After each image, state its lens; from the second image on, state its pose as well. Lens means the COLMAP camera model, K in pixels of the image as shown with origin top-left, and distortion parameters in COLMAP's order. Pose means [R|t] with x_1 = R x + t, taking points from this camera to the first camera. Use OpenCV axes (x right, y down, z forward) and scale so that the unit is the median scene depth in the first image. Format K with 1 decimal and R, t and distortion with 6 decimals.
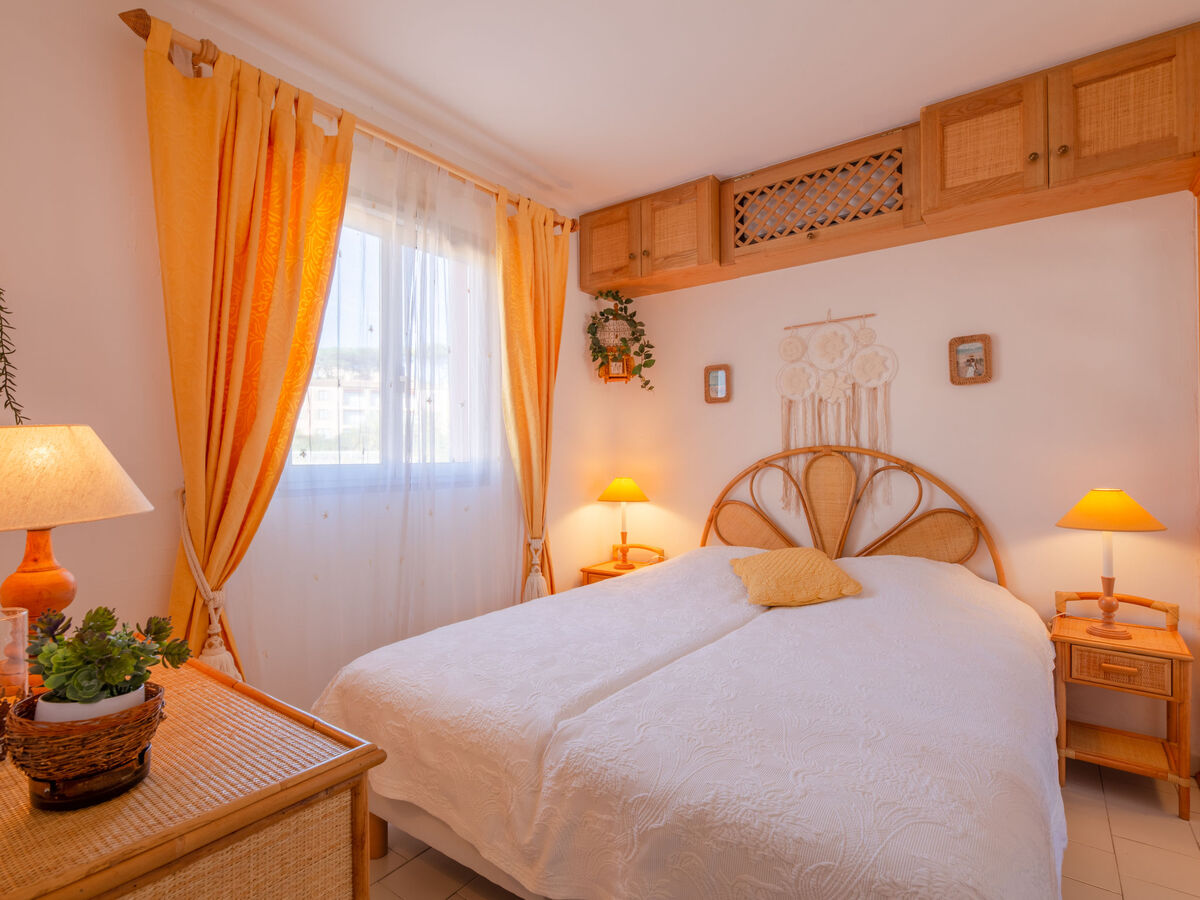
lens RADIAL K [[607.2, 0, 600.0], [0, 607.2, 450.0], [0, 0, 1]] dist [0.001625, -0.000192]
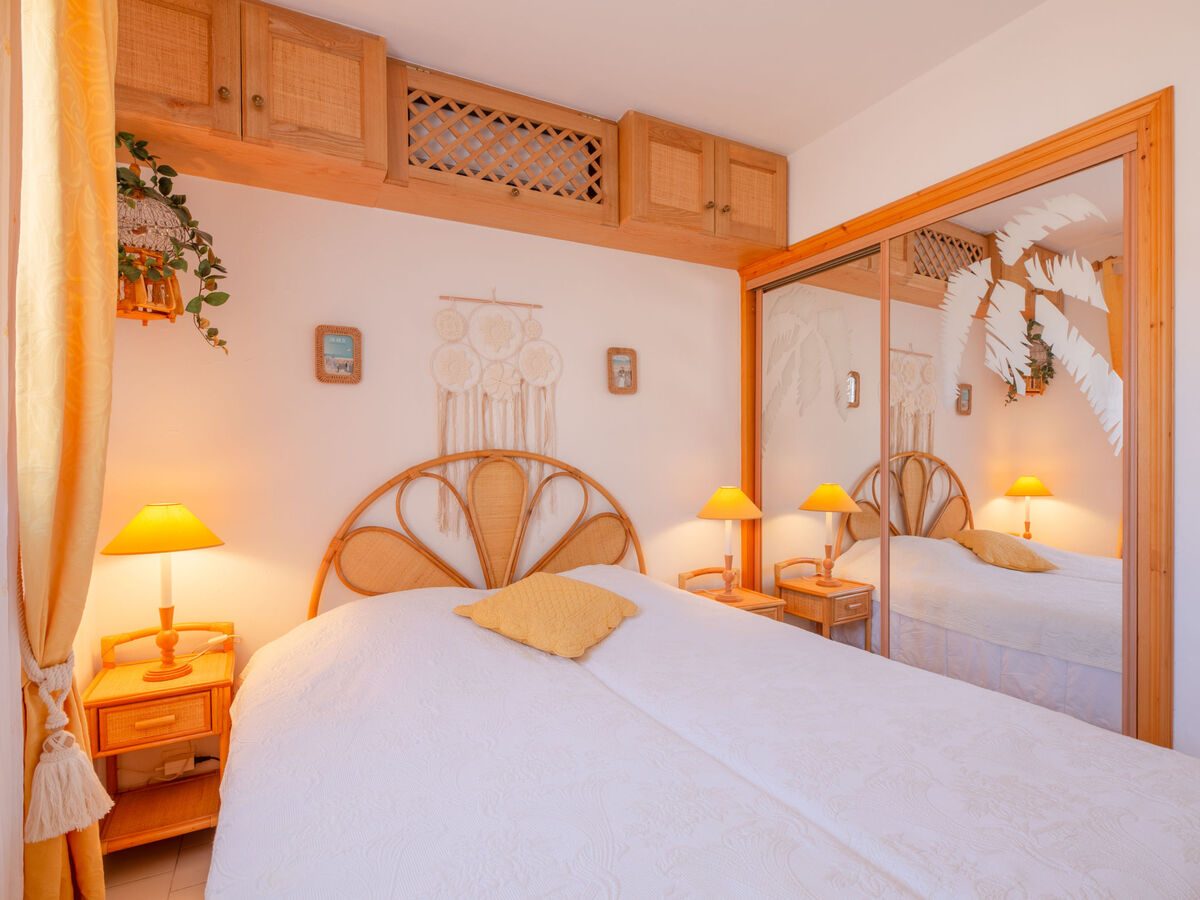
lens RADIAL K [[611.8, 0, 598.7], [0, 611.8, 467.9], [0, 0, 1]] dist [0.000326, 0.000399]
pose [[0.423310, -0.006521, 0.905961, -0.335879], [0.000267, 0.999975, 0.007073, 0.012149], [-0.905985, -0.002753, 0.423301, 0.519445]]
